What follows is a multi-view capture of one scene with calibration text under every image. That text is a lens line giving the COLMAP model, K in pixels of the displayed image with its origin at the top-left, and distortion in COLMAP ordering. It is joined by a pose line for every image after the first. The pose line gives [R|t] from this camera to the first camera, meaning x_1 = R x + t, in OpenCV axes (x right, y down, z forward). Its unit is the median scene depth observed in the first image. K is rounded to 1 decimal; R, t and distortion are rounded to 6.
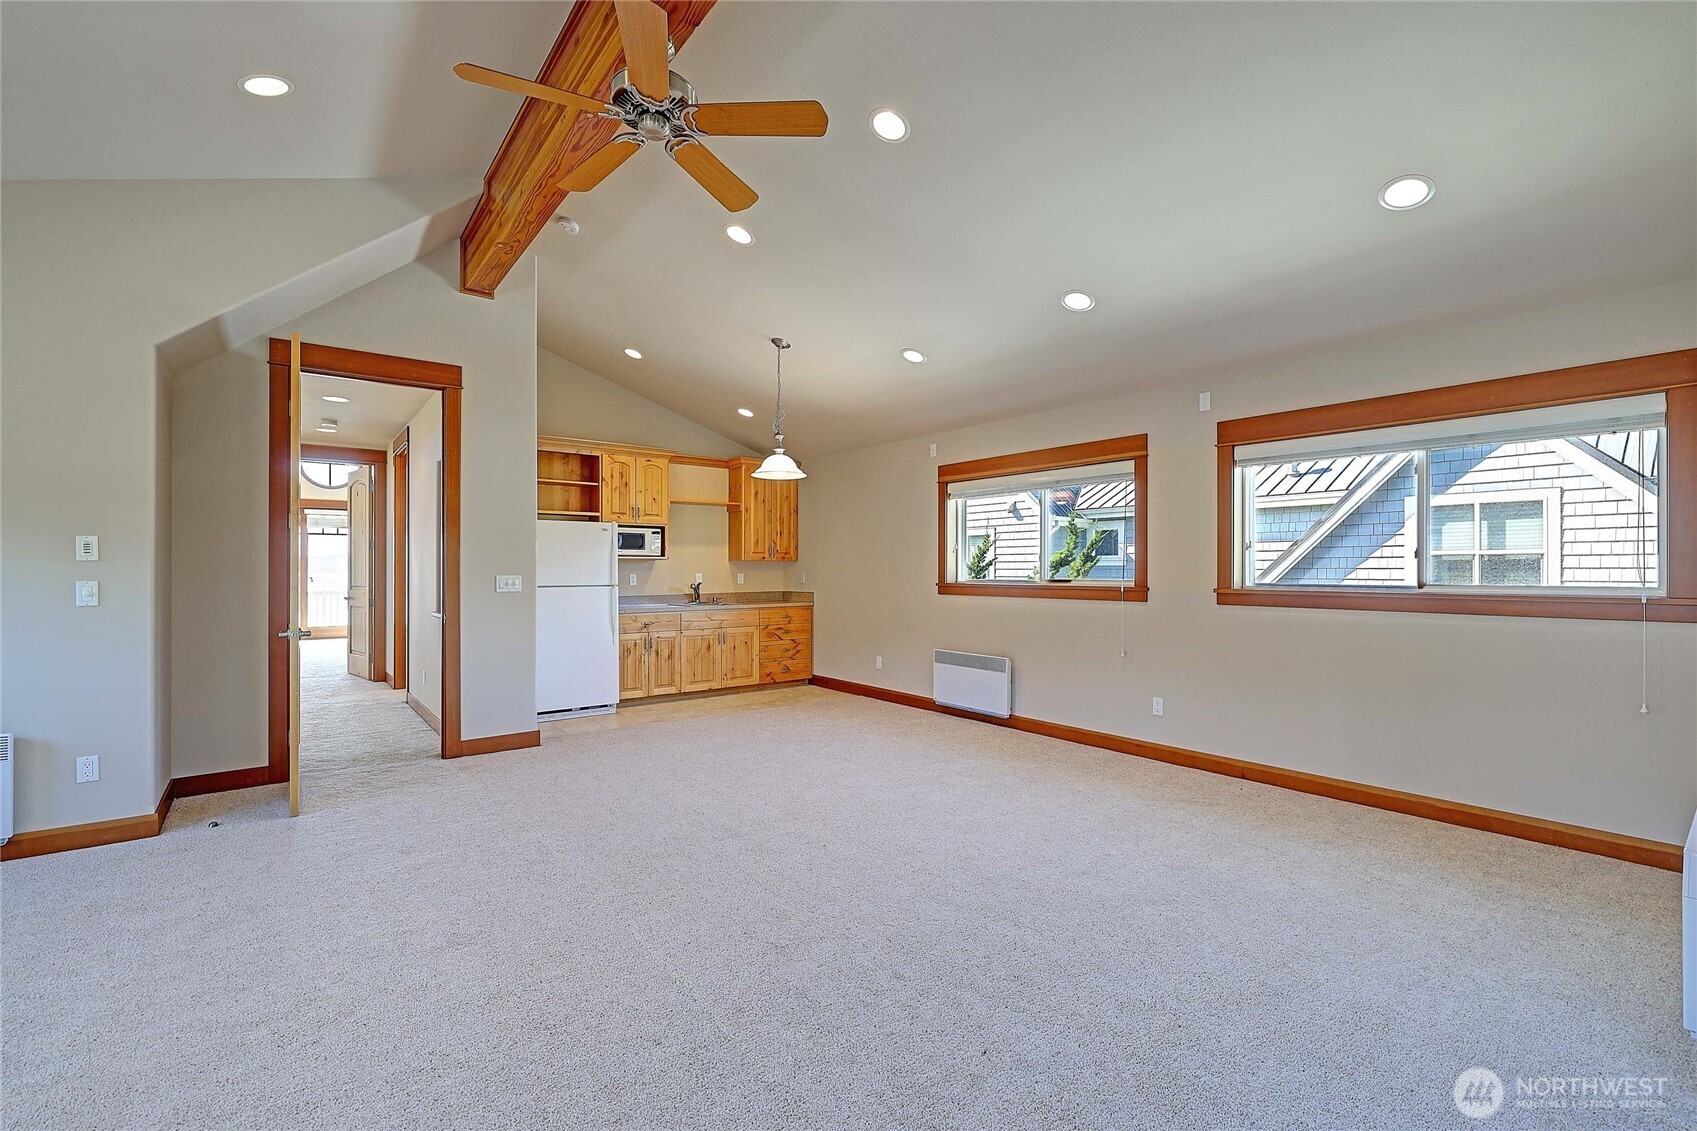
lens RADIAL K [[741.3, 0, 852.7], [0, 741.3, 567.8], [0, 0, 1]] dist [-0.007163, -0.000135]
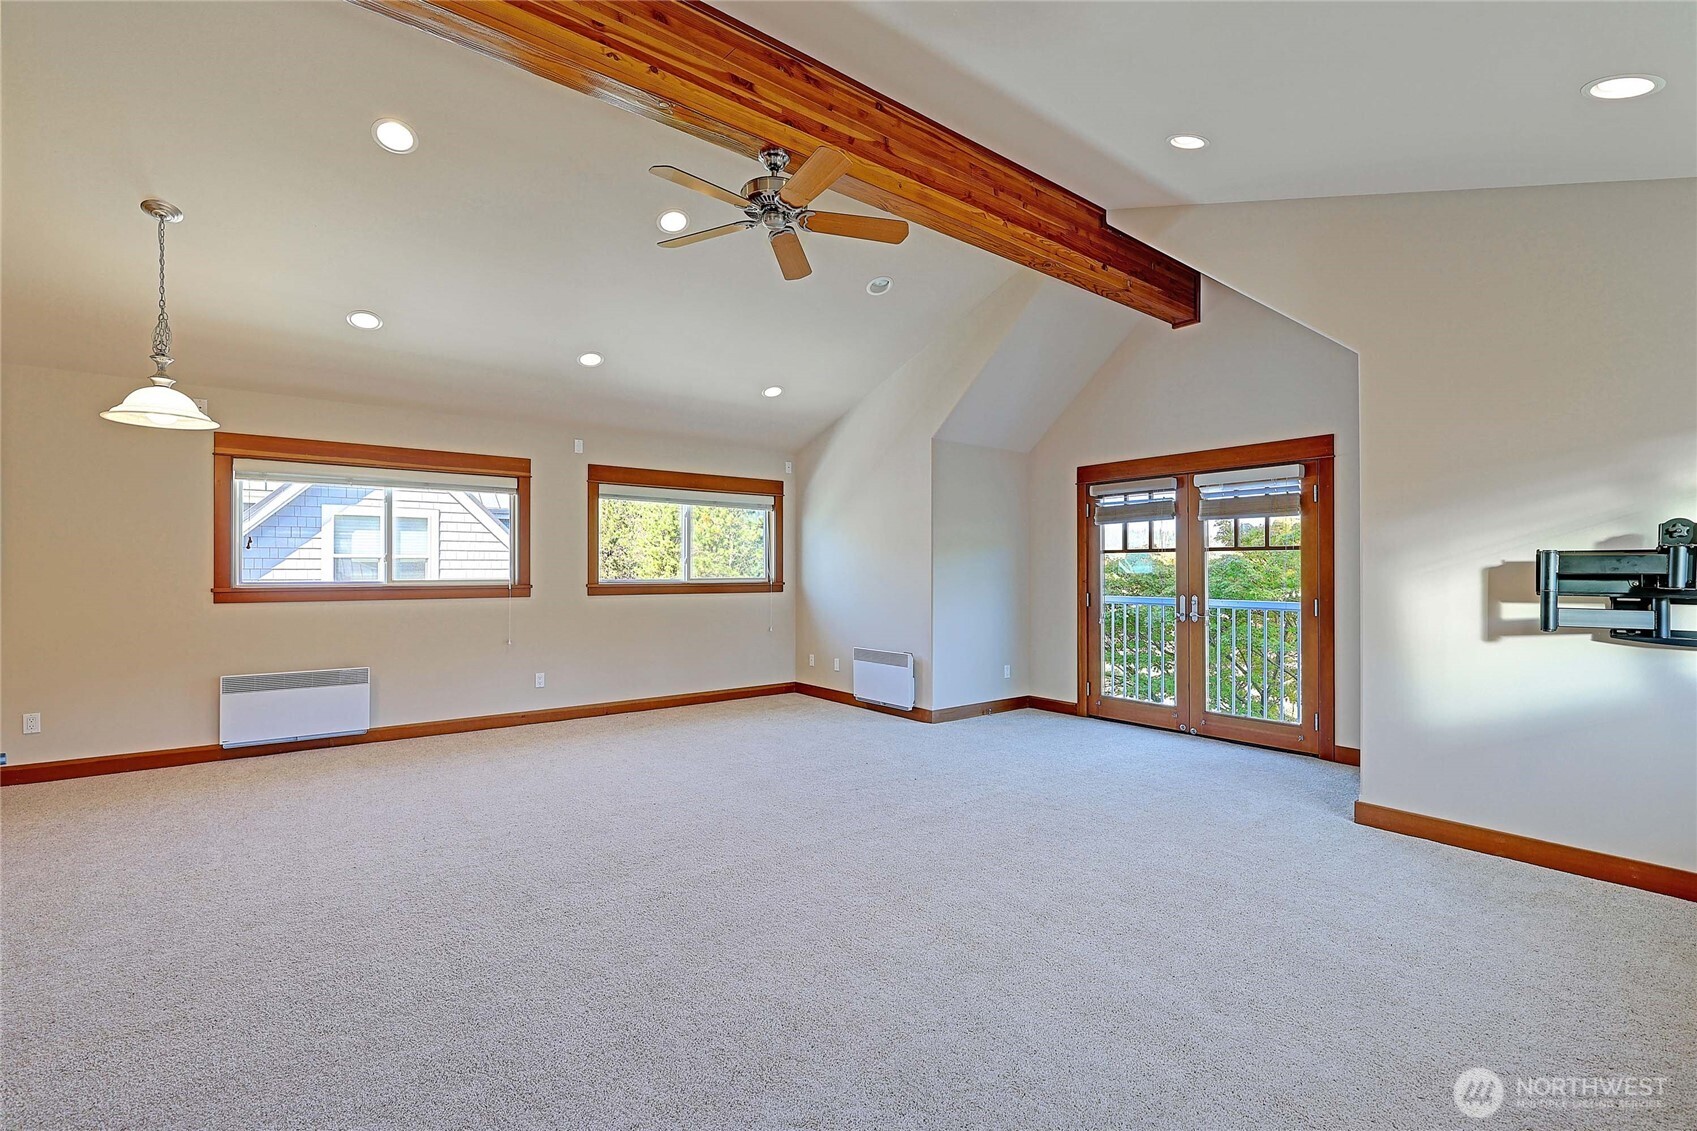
lens RADIAL K [[741.3, 0, 852.7], [0, 741.3, 567.8], [0, 0, 1]] dist [-0.007163, -0.000135]
pose [[-0.002898, 0.003393, 0.999990, -0.436158], [-0.003372, 0.999989, -0.003402, 0.000246], [-0.999990, -0.003382, -0.002887, 0.248979]]
